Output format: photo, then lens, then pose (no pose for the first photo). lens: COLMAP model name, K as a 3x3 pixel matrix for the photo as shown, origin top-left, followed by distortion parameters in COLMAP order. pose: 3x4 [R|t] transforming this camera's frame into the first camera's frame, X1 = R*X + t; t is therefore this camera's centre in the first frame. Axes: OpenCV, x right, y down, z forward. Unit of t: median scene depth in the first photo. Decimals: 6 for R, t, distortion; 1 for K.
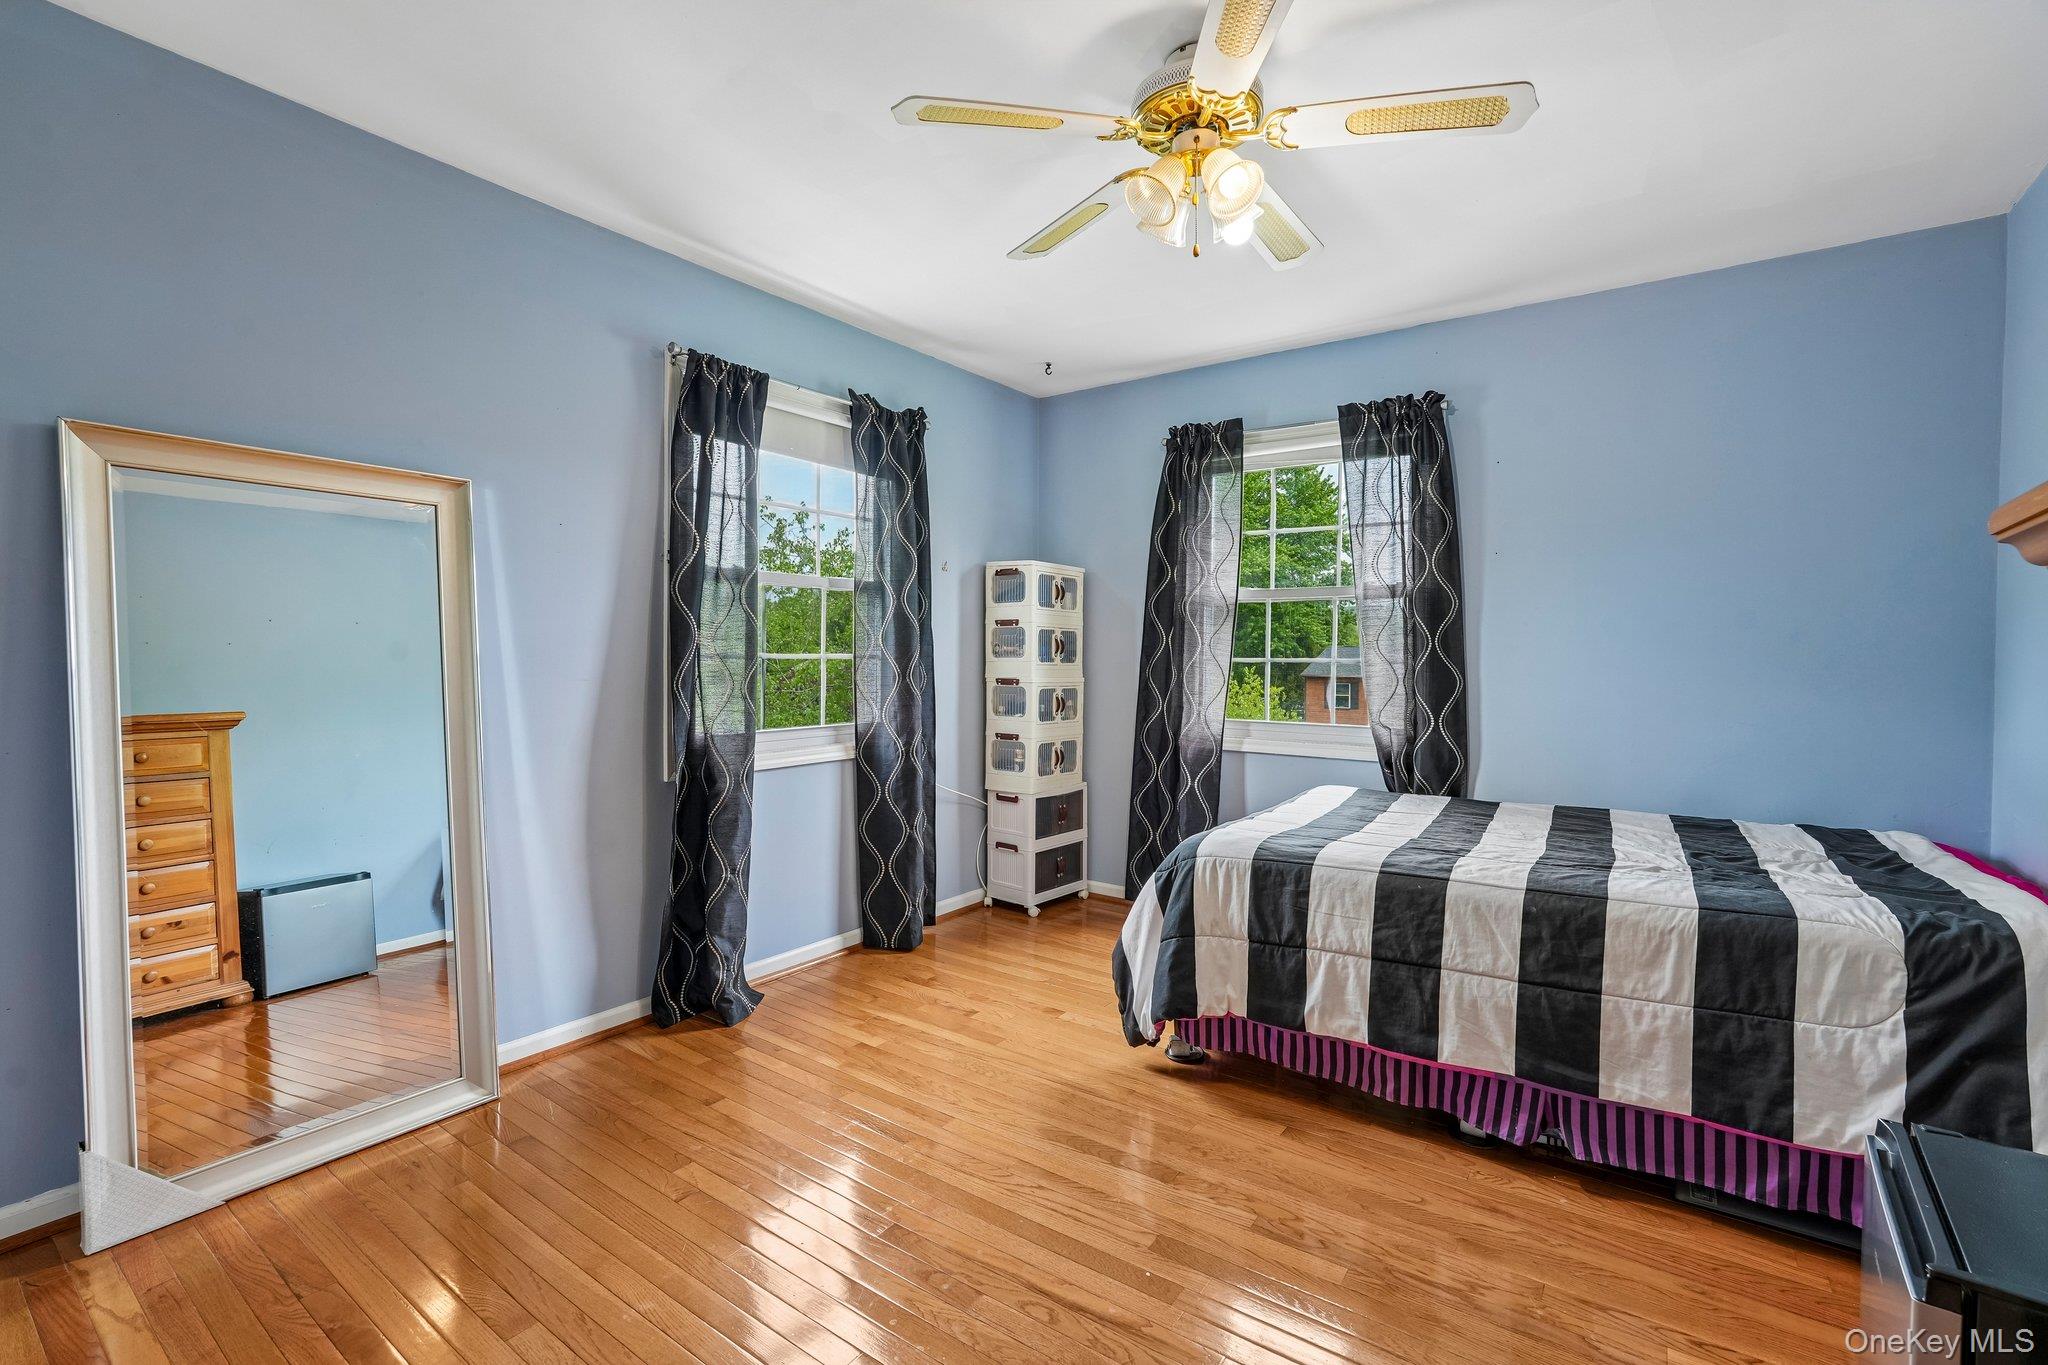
lens RADIAL K [[898.3, 0, 1019.4], [0, 898.3, 687.4], [0, 0, 1]] dist [-0.000439, 0.000445]
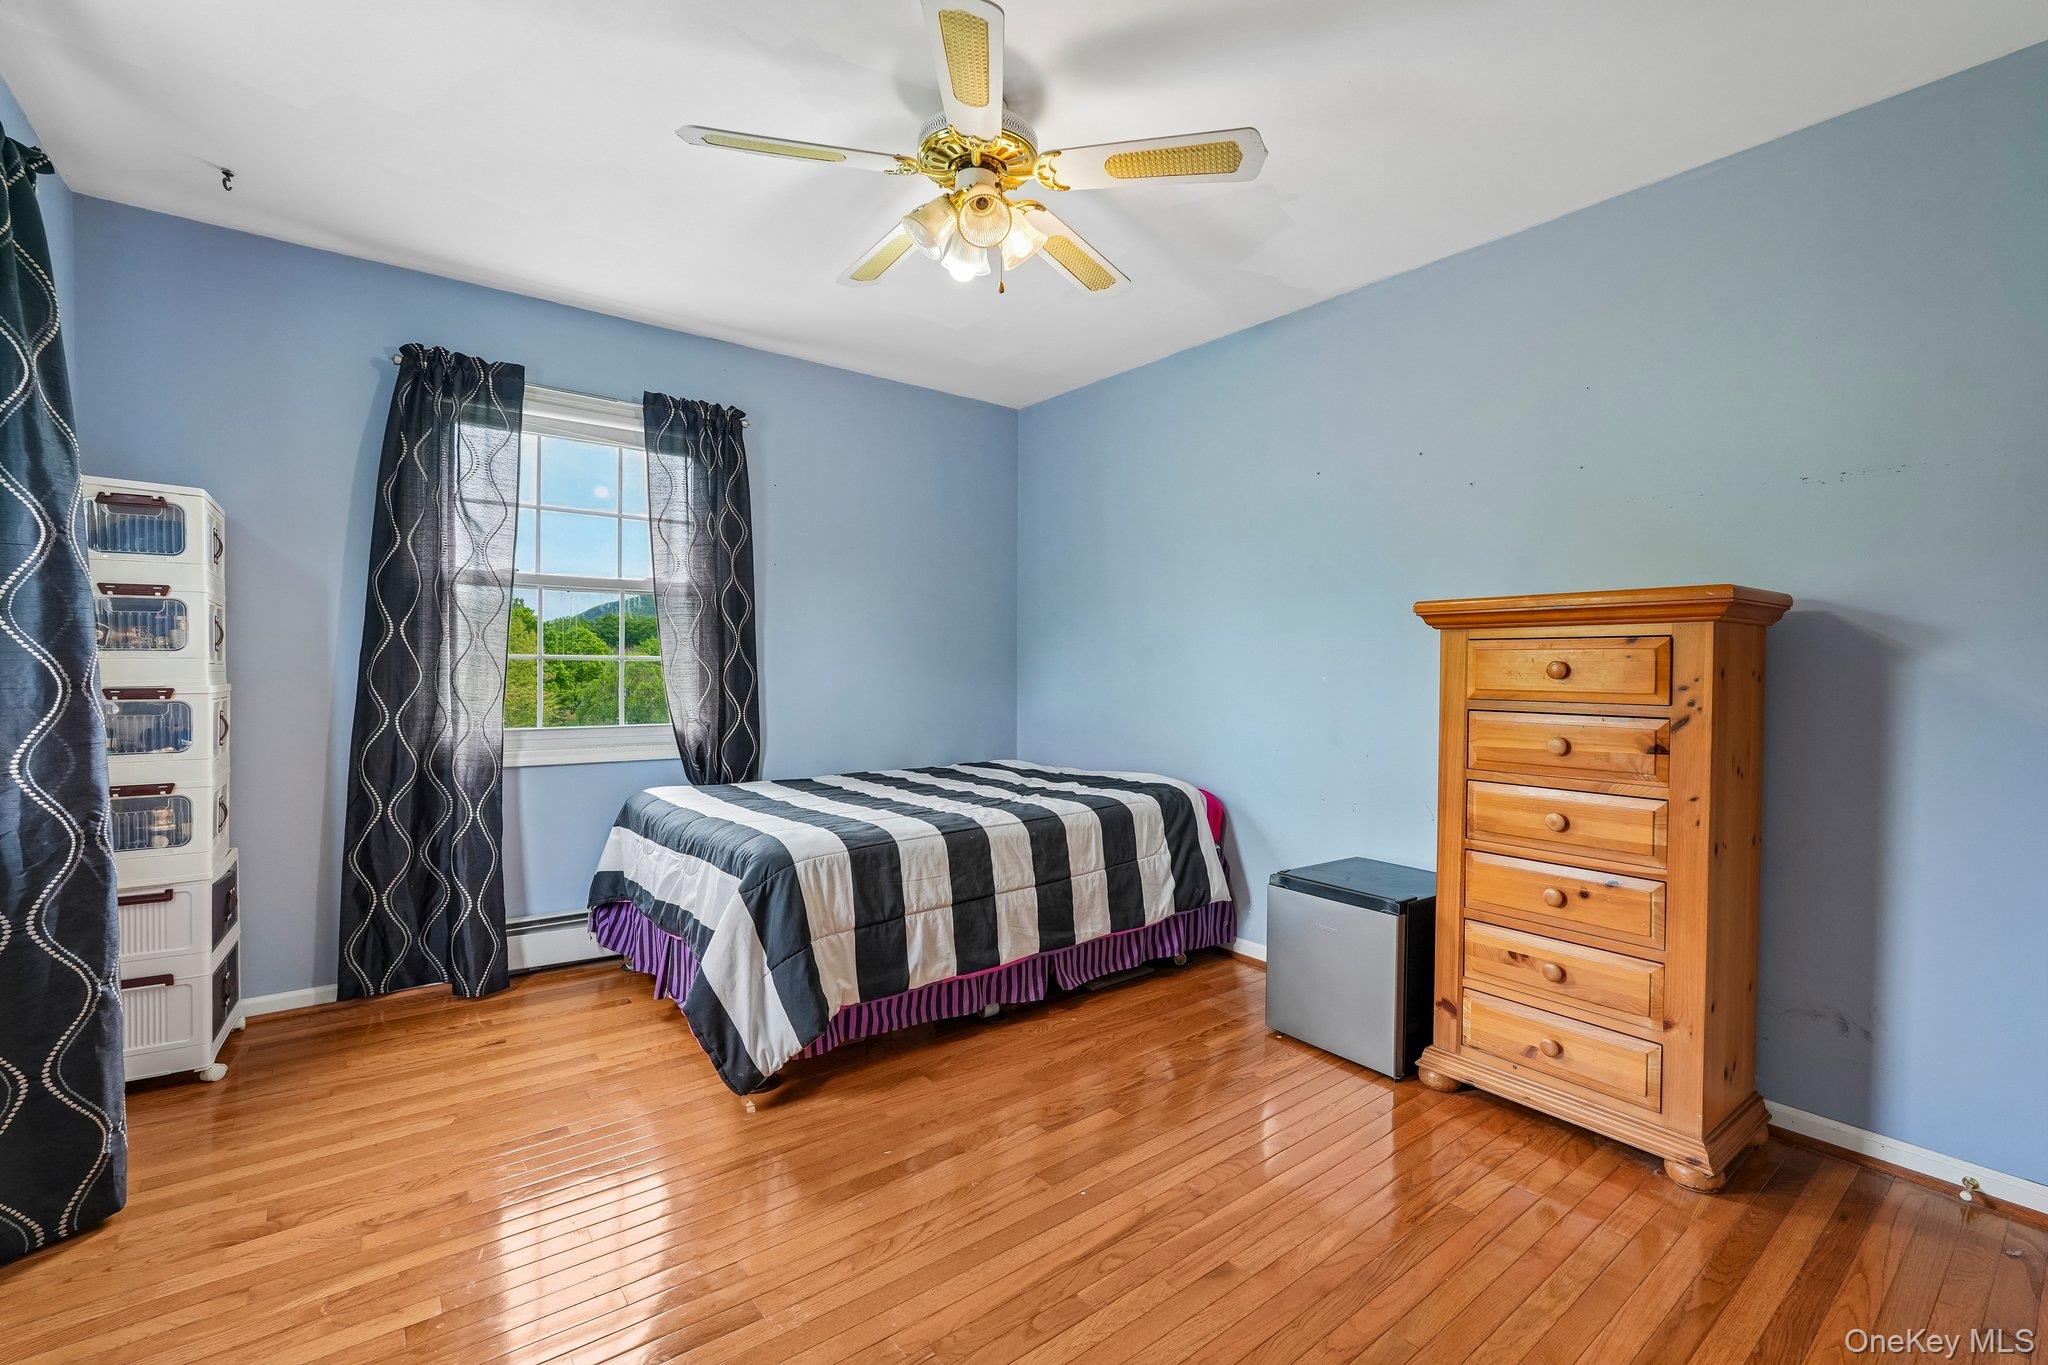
lens RADIAL K [[898.3, 0, 1019.4], [0, 898.3, 687.4], [0, 0, 1]] dist [-0.000439, 0.000445]
pose [[0.292660, -0.030003, 0.955746, -0.683767], [0.025833, 0.999391, 0.023463, -0.015648], [-0.955867, 0.017823, 0.293257, 0.521167]]
